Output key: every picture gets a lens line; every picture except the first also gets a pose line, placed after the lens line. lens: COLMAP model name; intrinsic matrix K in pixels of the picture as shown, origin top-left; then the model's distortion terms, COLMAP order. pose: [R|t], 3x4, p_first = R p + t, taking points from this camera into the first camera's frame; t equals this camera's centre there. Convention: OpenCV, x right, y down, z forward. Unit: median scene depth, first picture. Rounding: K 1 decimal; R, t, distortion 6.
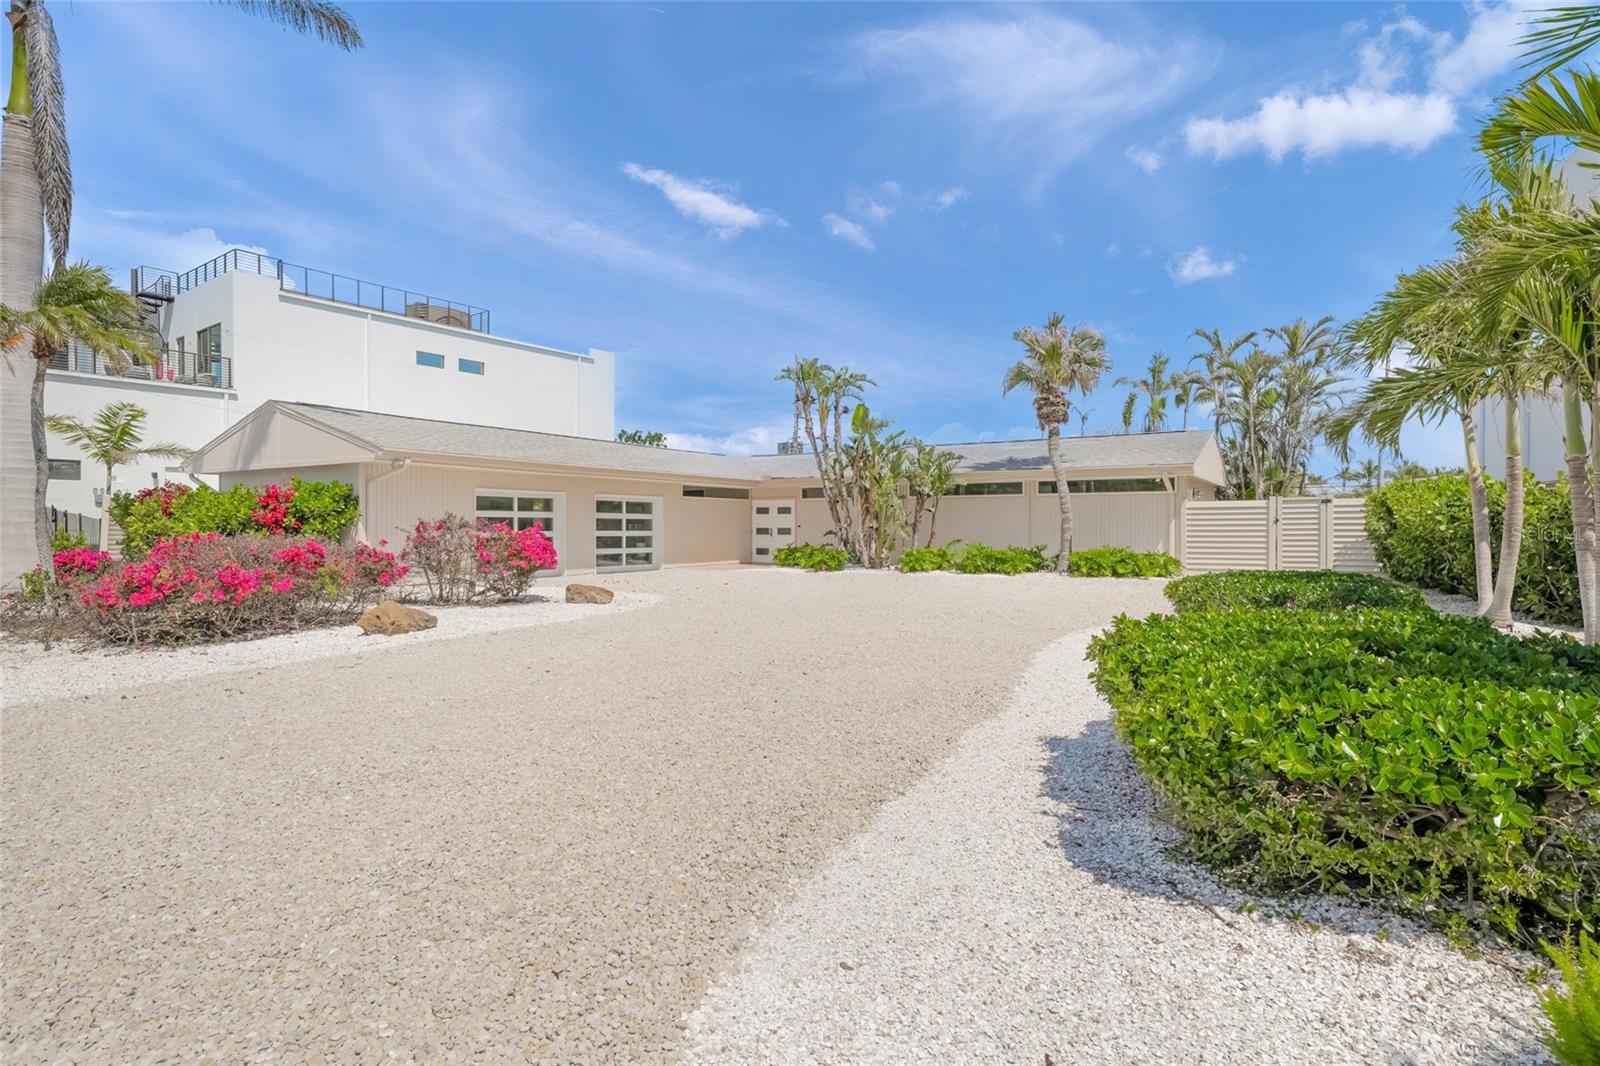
lens RADIAL K [[818.5, 0, 800.0], [0, 818.5, 533.0], [0, 0, 1]] dist [0.019000, 0.000975]
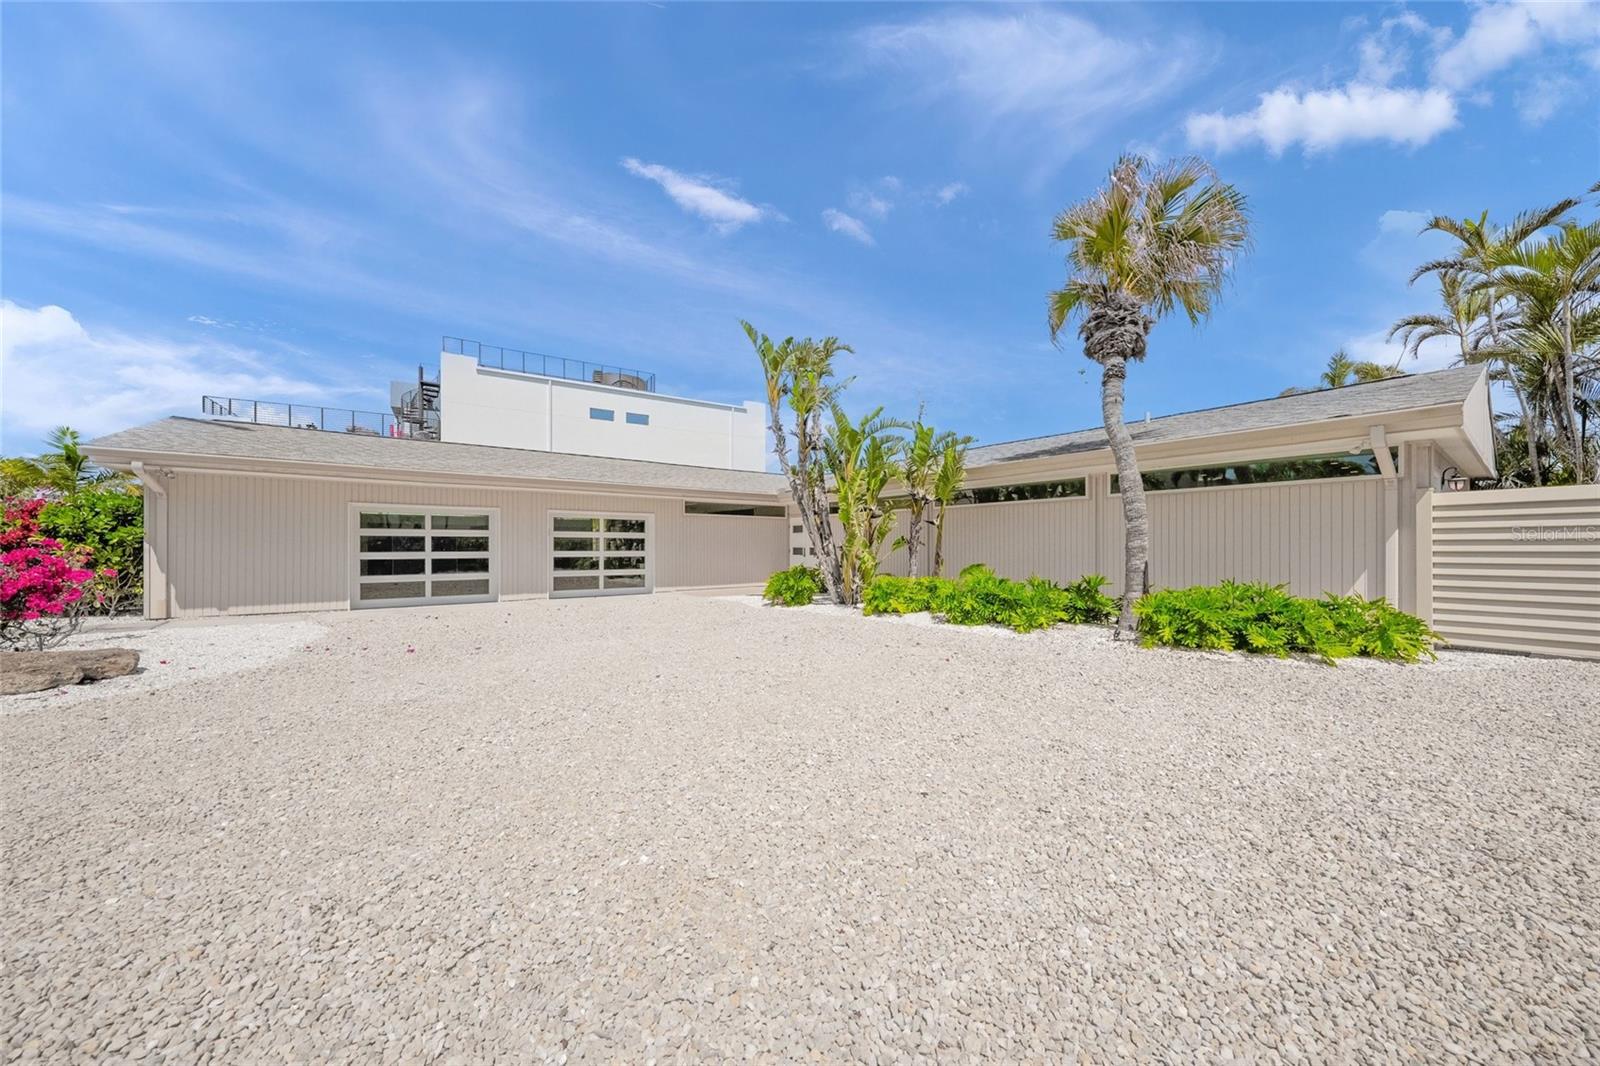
lens RADIAL K [[547.1, 0, 802.5], [0, 547.1, 552.1], [0, 0, 1]] dist [-0.000552, 0.000170]
pose [[0.934625, 0.002678, -0.355626, 0.215976], [-0.002214, 0.999996, 0.001712, -0.002950], [0.355629, -0.000813, 0.934627, 0.514270]]
